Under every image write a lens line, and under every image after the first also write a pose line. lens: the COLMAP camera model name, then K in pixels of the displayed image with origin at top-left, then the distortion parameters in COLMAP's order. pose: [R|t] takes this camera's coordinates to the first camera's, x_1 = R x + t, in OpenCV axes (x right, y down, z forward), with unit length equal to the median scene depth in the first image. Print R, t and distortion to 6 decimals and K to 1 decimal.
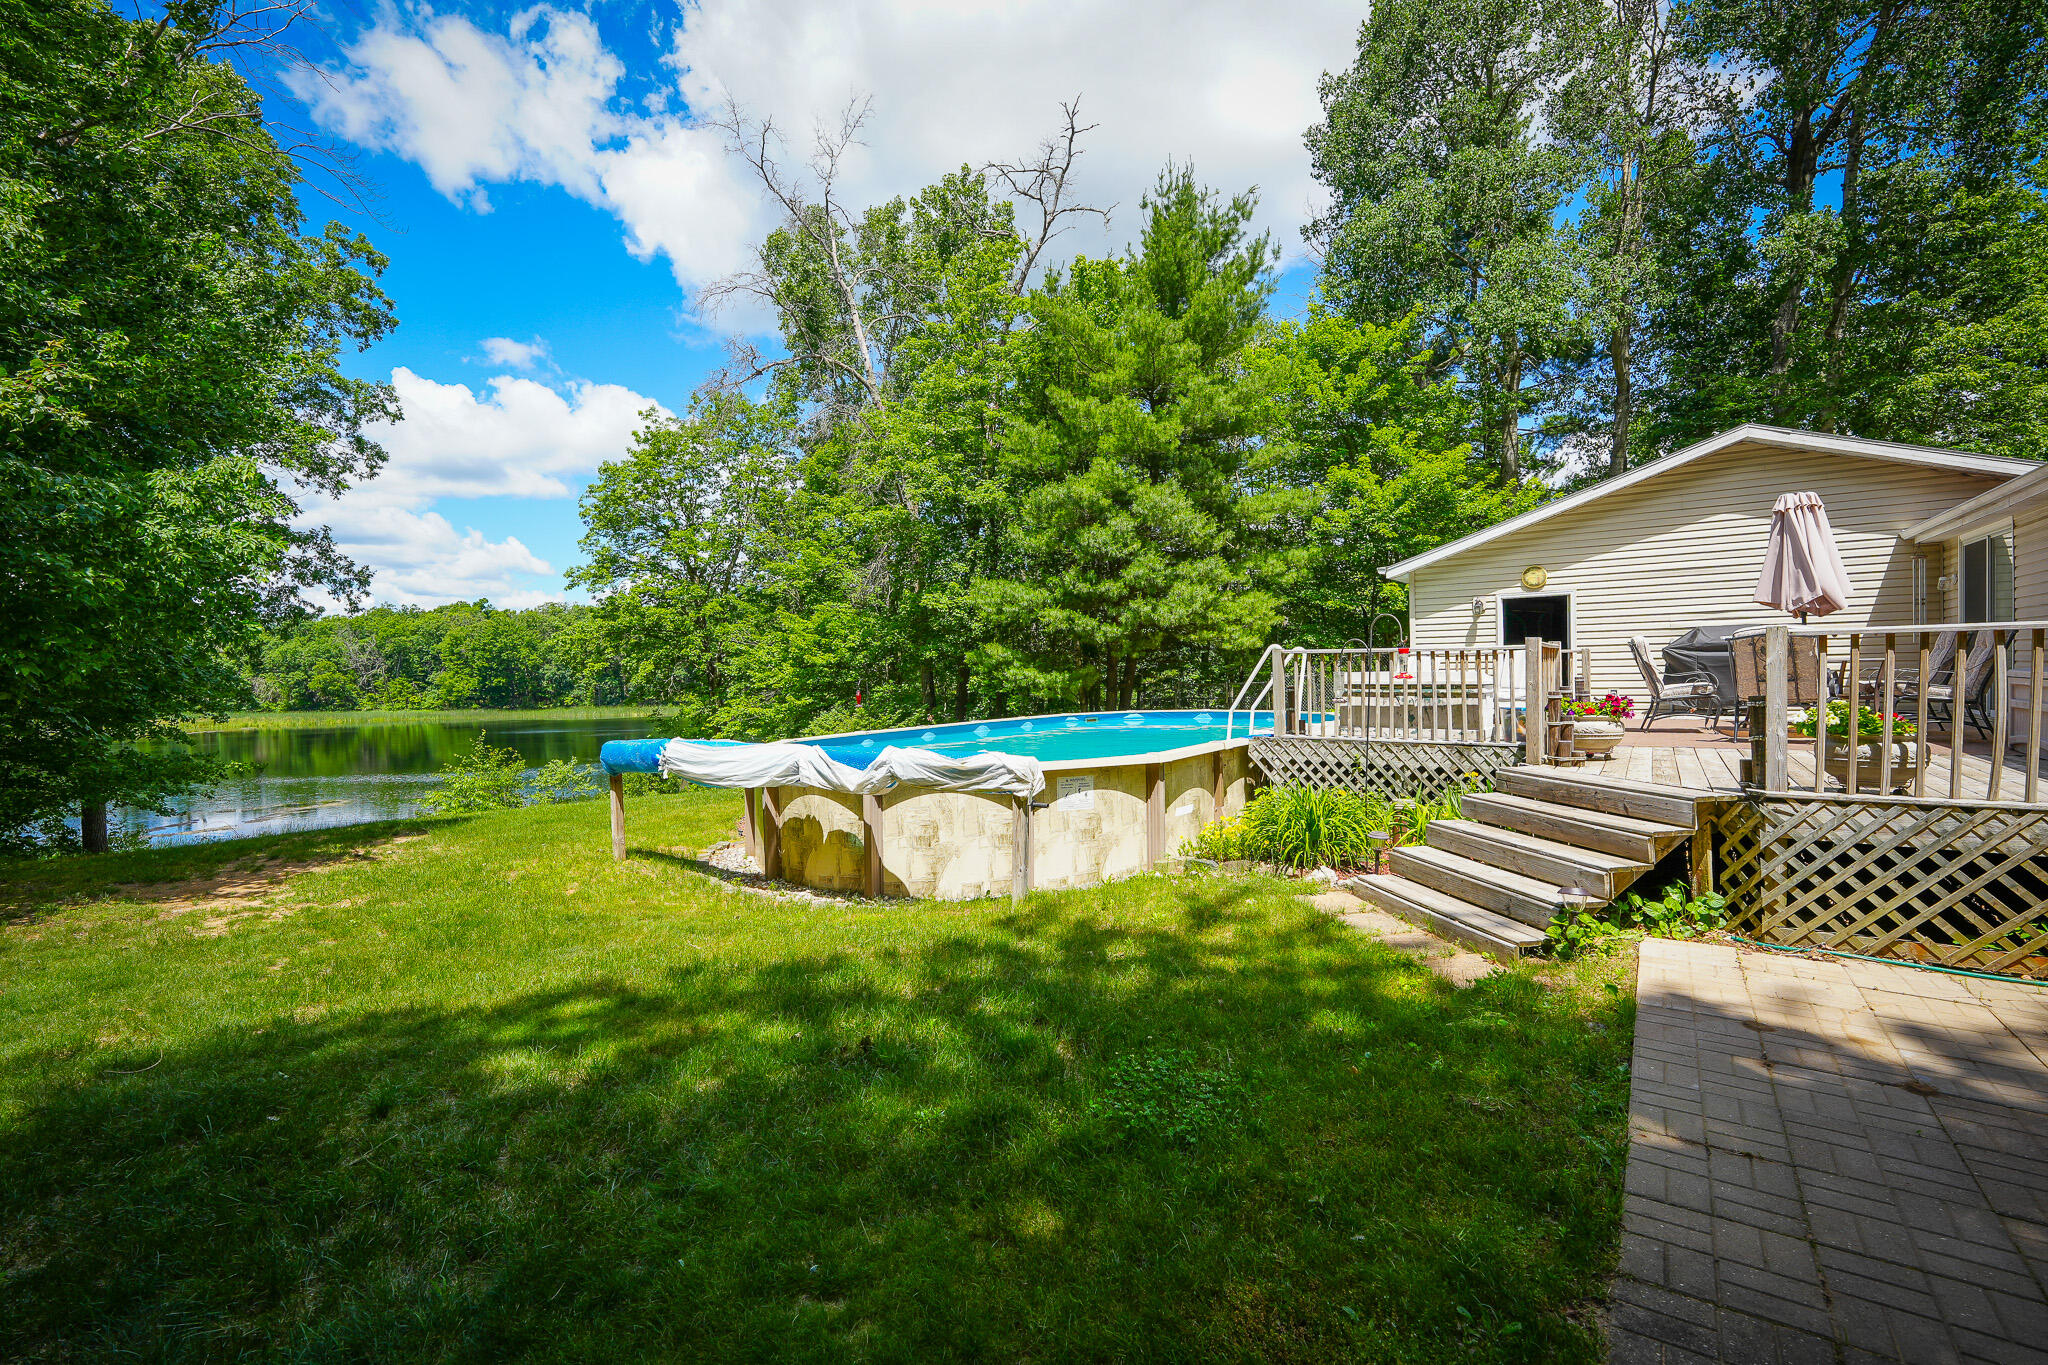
lens RADIAL K [[911.2, 0, 1024.0], [0, 911.2, 682.5], [0, 0, 1]] dist [-0.019814, 0.009163]
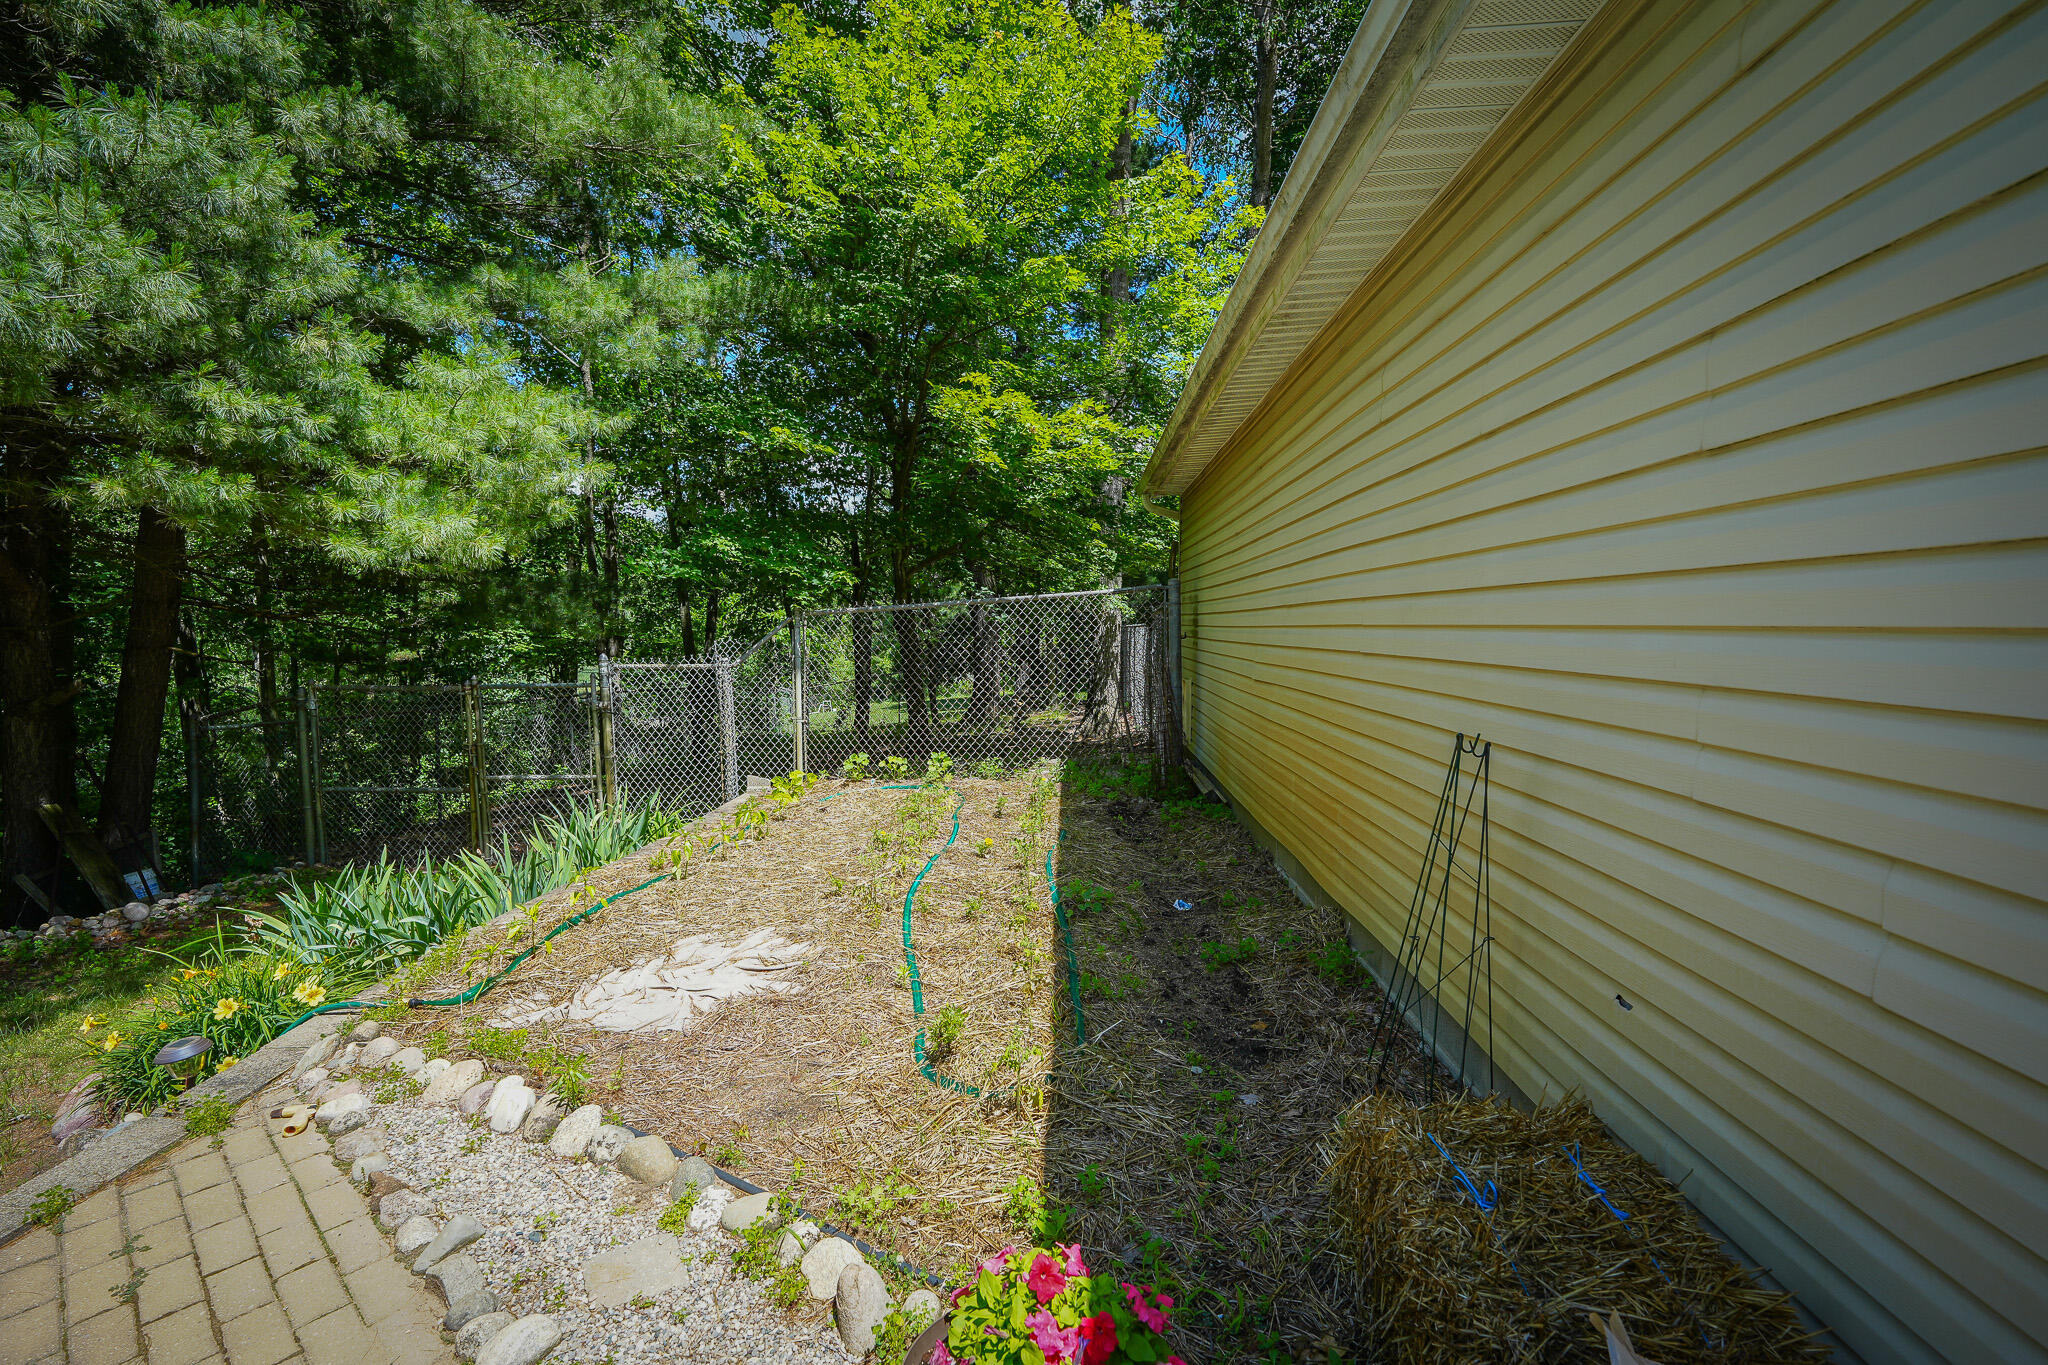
lens RADIAL K [[911.2, 0, 1024.0], [0, 911.2, 682.5], [0, 0, 1]] dist [-0.019814, 0.009163]
pose [[0.844203, -0.018017, 0.535720, 0.244121], [-0.003221, 0.999246, 0.038681, -0.015199], [-0.536013, -0.034380, 0.843509, 0.696234]]
